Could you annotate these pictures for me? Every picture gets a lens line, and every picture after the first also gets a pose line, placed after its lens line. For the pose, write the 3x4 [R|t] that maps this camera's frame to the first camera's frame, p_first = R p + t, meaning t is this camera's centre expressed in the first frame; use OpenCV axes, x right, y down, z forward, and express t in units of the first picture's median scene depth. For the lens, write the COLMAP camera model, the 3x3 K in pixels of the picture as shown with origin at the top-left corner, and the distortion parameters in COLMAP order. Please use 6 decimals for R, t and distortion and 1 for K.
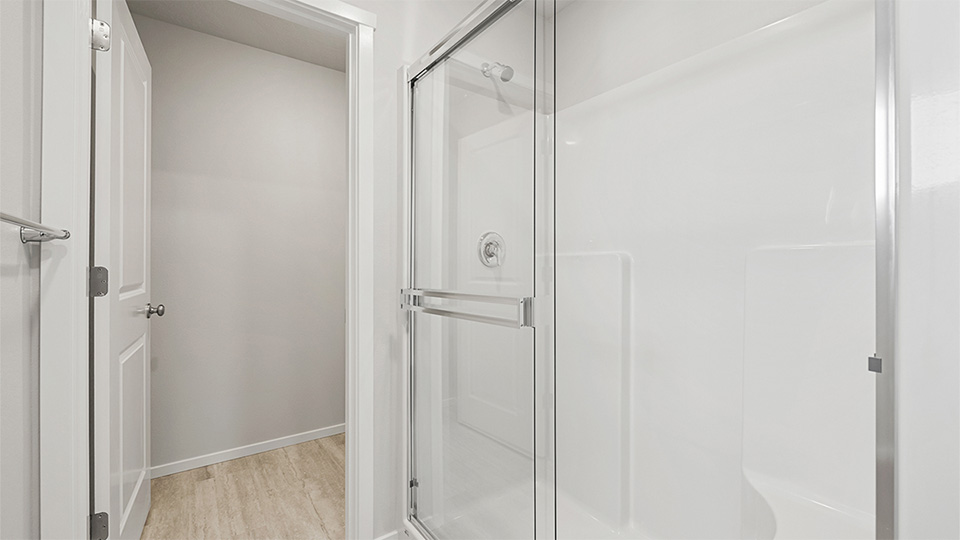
lens RADIAL K [[401.0, 0, 480.9], [0, 401.0, 268.0], [0, 0, 1]] dist [-0.002159, -0.000332]
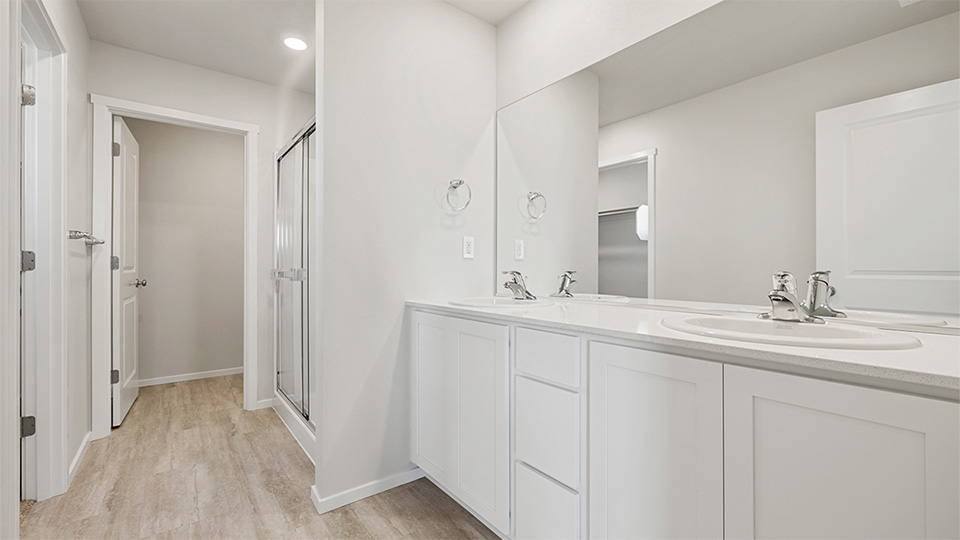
lens RADIAL K [[401.0, 0, 478.1], [0, 401.0, 269.0], [0, 0, 1]] dist [-0.002159, -0.000332]
pose [[0.999801, 0.001390, 0.019911, 0.712506], [-0.001411, 0.999998, 0.001079, 0.045540], [-0.019910, -0.001107, 0.999801, -0.888486]]
